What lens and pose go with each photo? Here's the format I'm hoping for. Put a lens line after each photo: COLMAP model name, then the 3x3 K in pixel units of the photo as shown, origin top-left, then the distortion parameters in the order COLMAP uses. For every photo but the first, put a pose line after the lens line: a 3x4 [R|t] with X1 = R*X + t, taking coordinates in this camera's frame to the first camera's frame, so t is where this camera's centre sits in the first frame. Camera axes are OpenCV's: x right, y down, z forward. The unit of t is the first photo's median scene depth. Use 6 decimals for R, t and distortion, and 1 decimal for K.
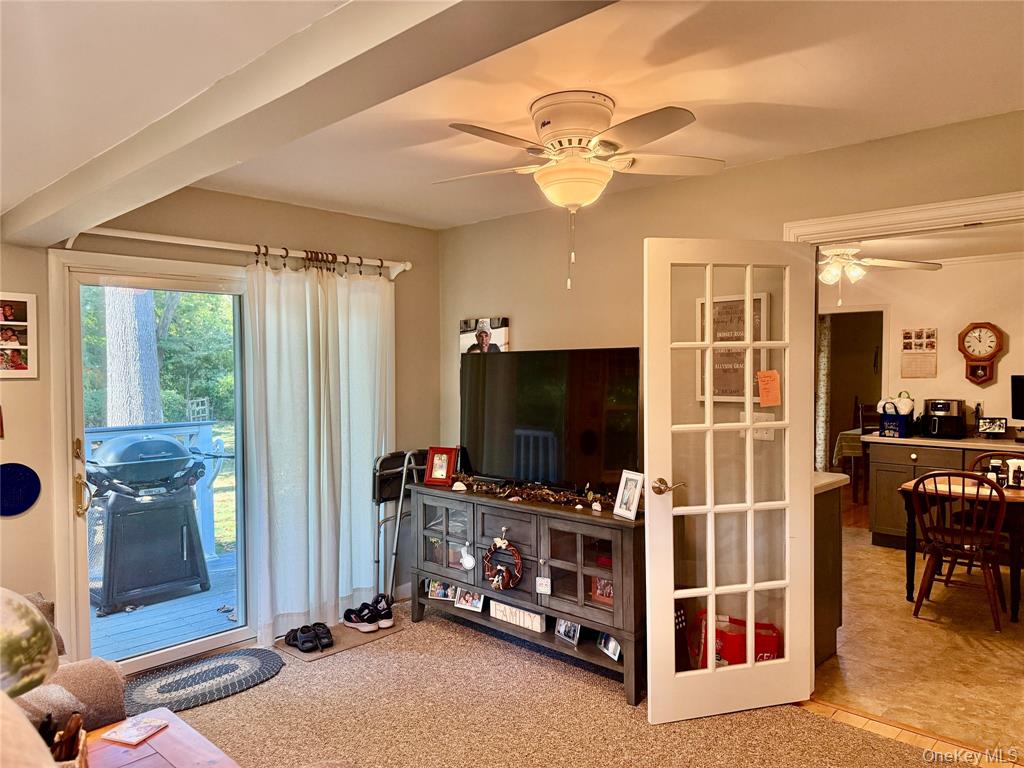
lens RADIAL K [[730.8, 0, 514.2], [0, 730.8, 387.1], [0, 0, 1]] dist [0.045508, -0.051189]
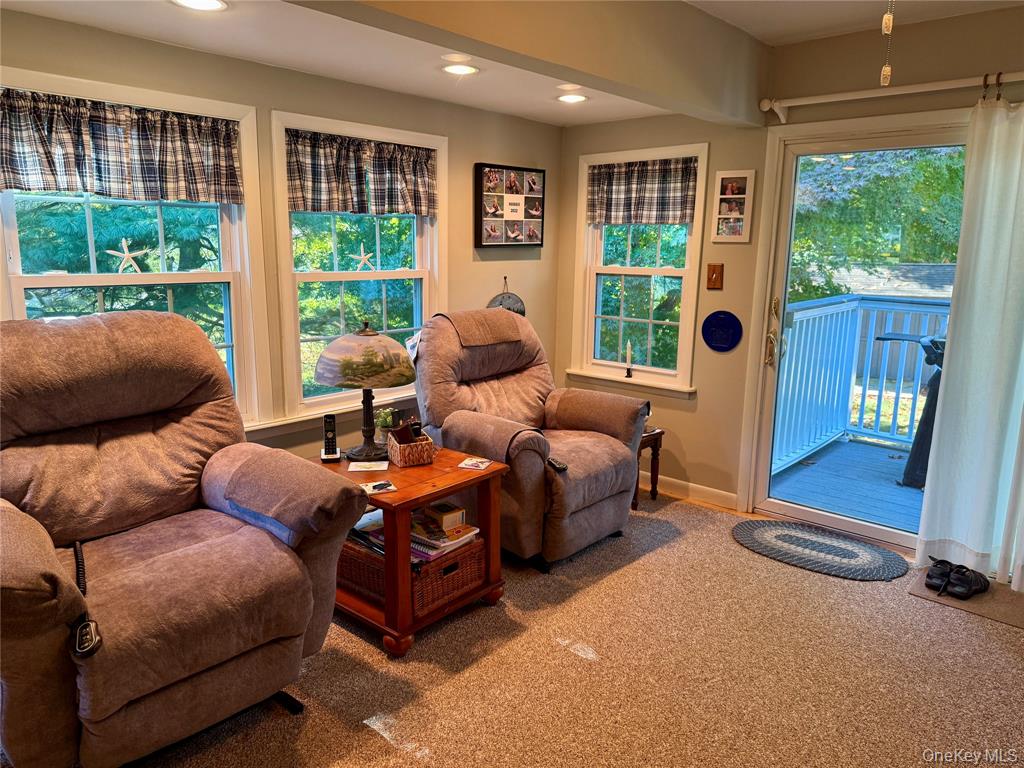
lens RADIAL K [[730.8, 0, 513.2], [0, 730.8, 379.7], [0, 0, 1]] dist [0.045508, -0.051189]
pose [[0.030020, 0.195215, -0.980301, 0.525230], [-0.046689, 0.979946, 0.193715, -0.006690], [0.998458, 0.039954, 0.038533, 0.554387]]
